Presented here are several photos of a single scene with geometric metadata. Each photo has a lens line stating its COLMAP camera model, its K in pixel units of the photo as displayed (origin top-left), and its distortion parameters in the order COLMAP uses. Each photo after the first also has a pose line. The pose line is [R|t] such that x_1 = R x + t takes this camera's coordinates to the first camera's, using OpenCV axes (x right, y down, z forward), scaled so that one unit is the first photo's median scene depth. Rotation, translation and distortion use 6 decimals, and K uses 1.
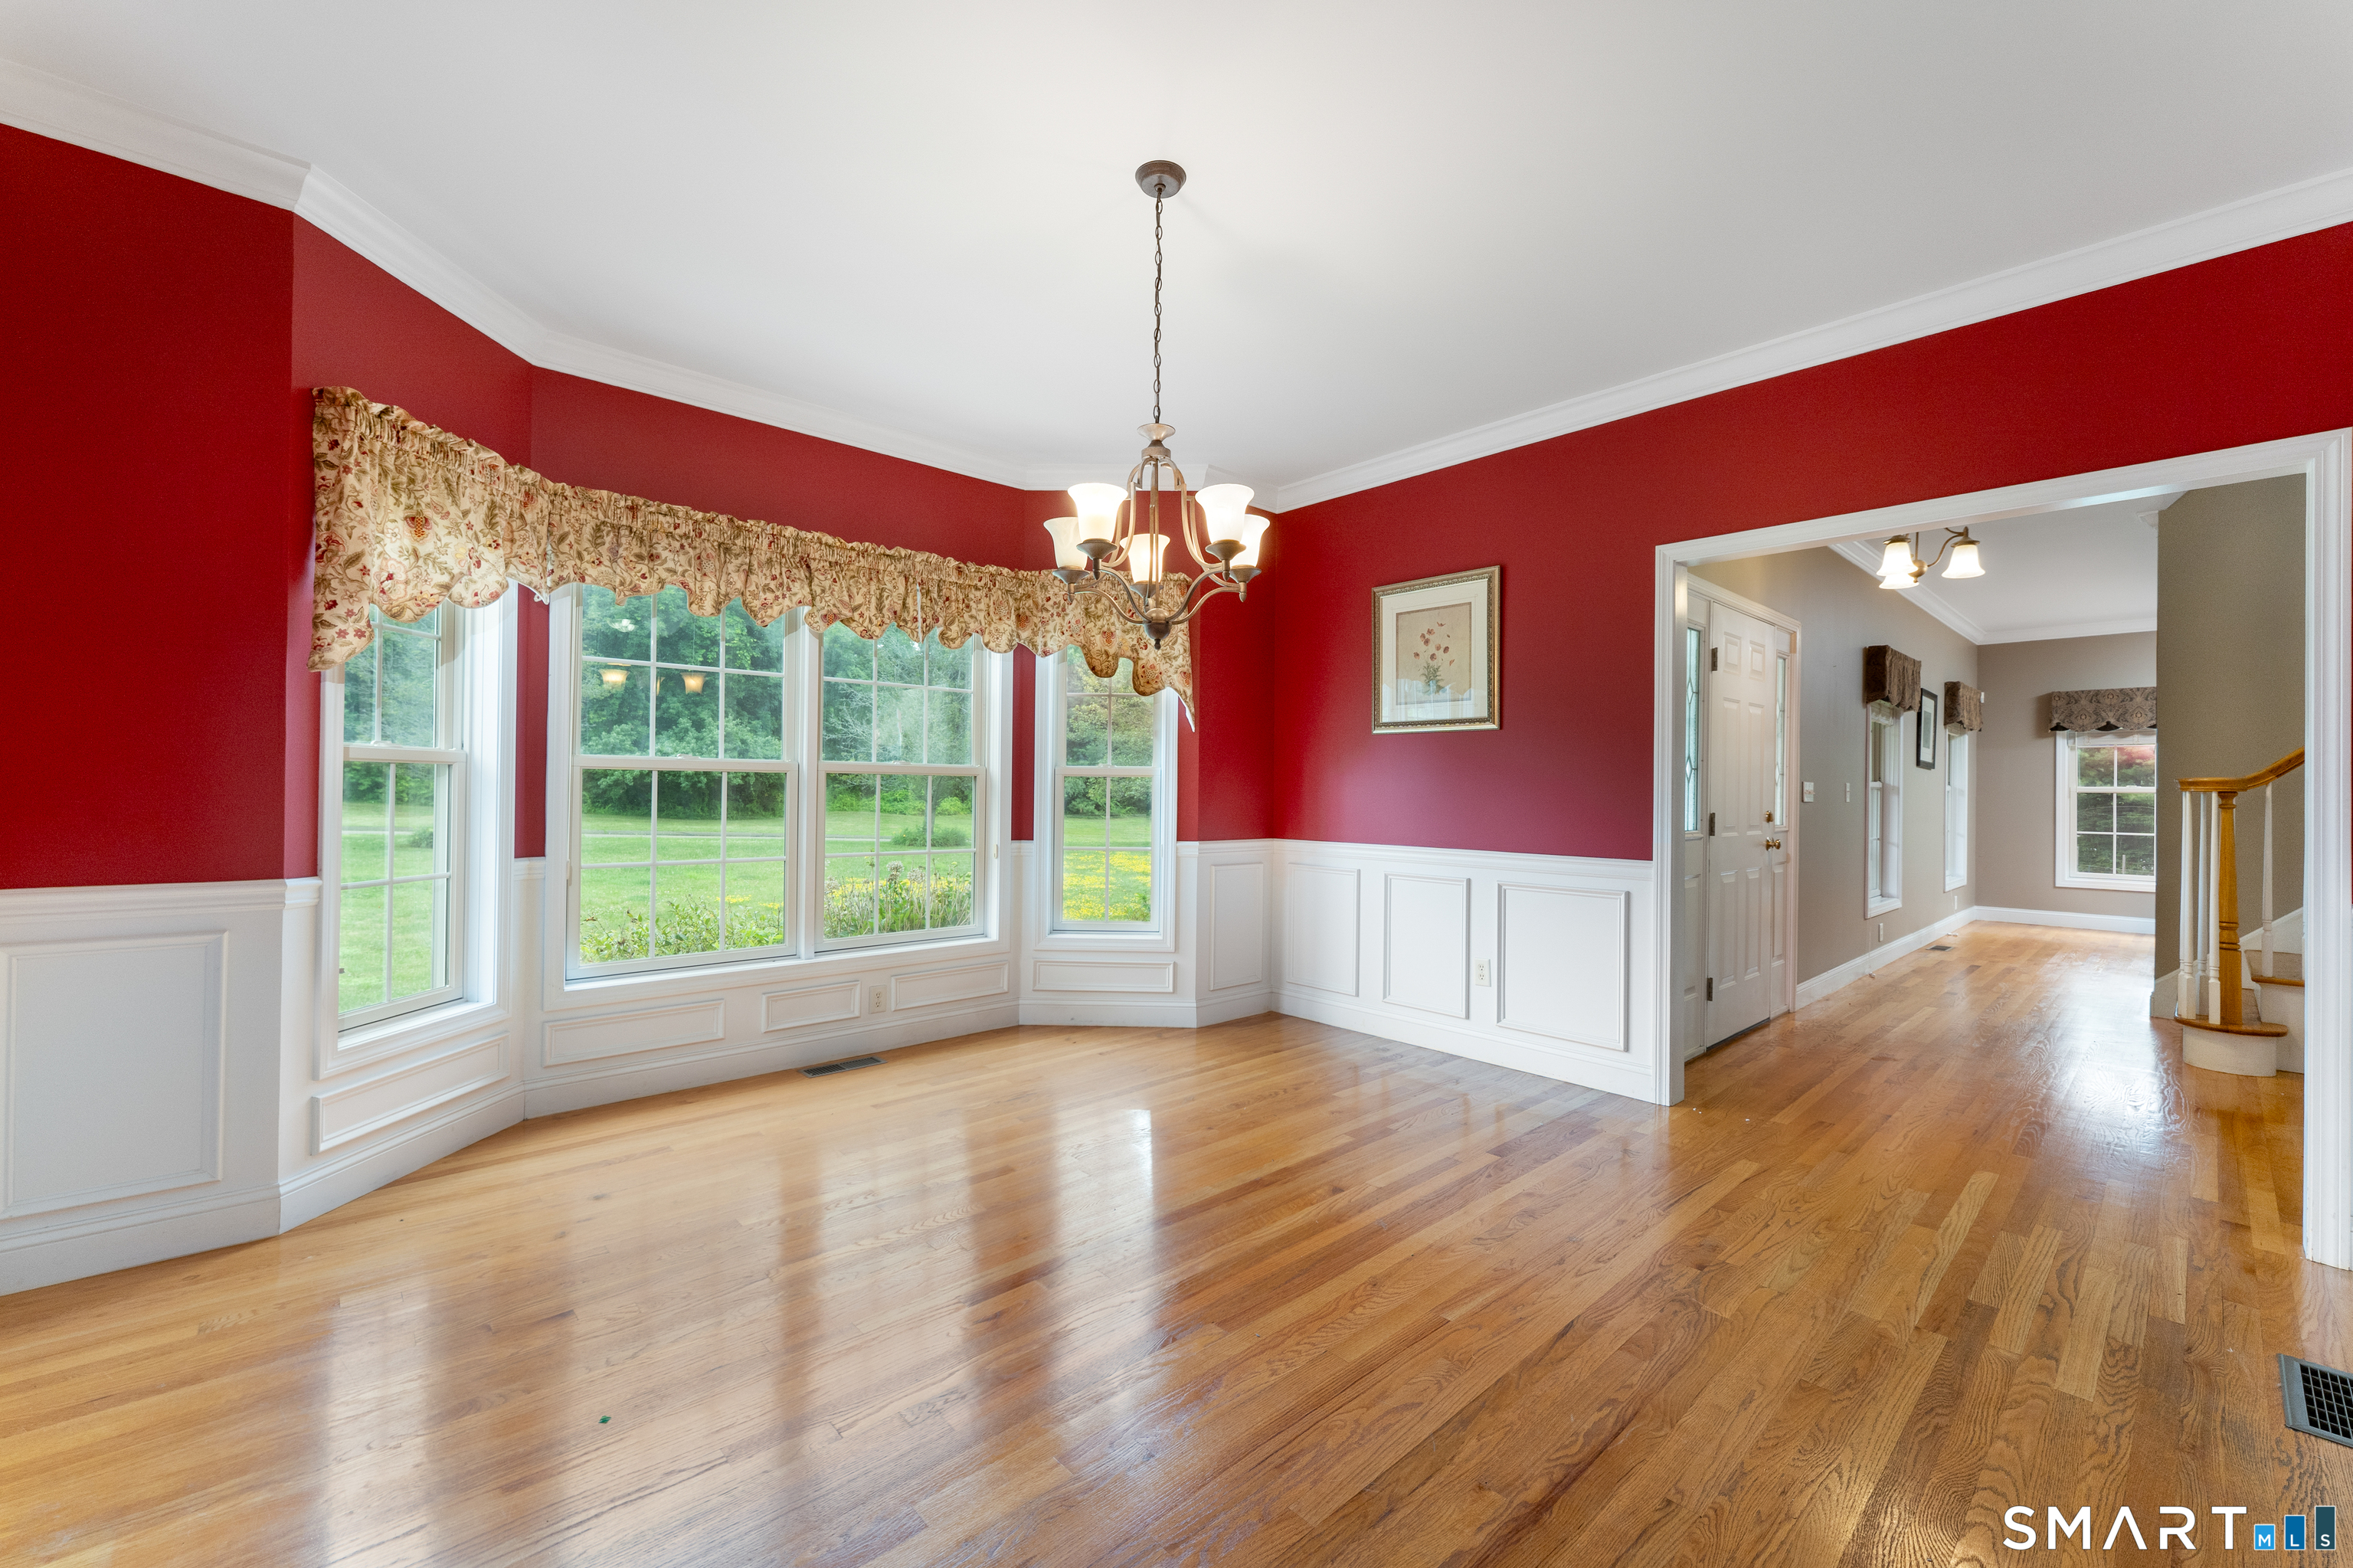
lens RADIAL K [[965.1, 0, 1178.1], [0, 965.1, 791.4], [0, 0, 1]] dist [0.009257, -0.000030]
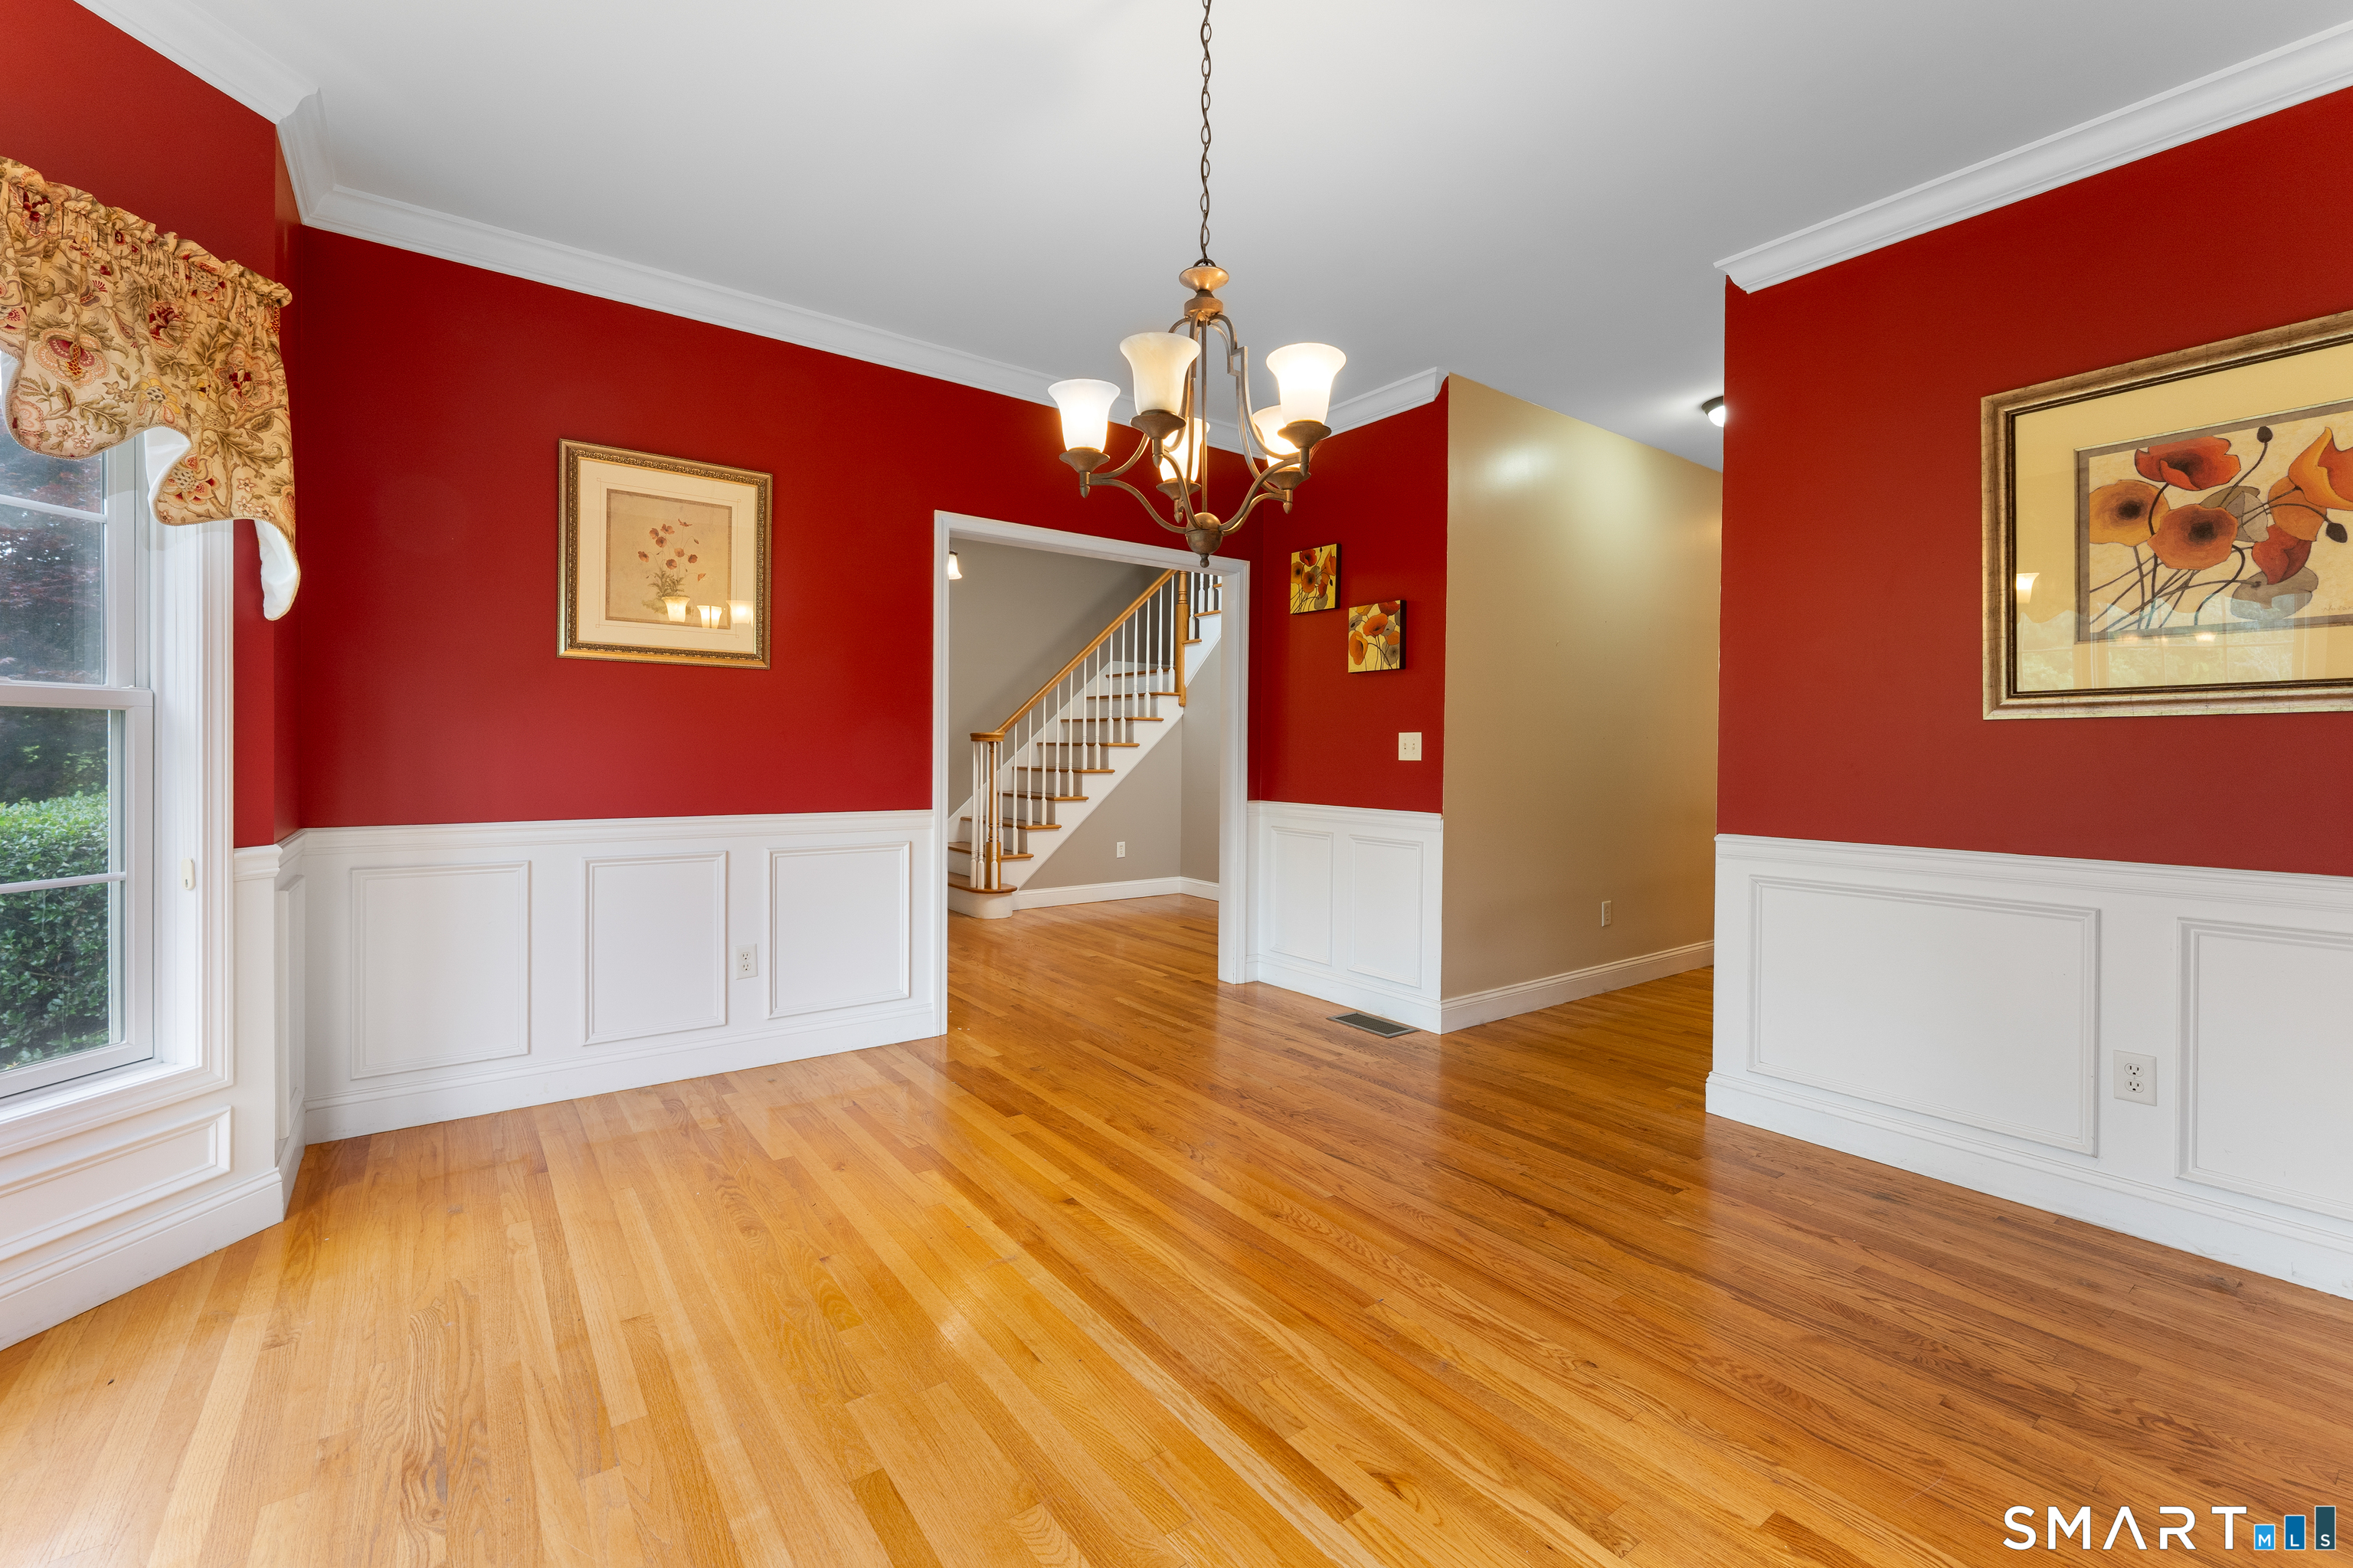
lens RADIAL K [[965.1, 0, 1195.3], [0, 965.1, 742.2], [0, 0, 1]] dist [0.009257, -0.000030]
pose [[0.108460, -0.004482, 0.994091, -0.512704], [-0.008007, 0.999953, 0.005382, -0.008152], [-0.994069, -0.008543, 0.108419, 0.585816]]
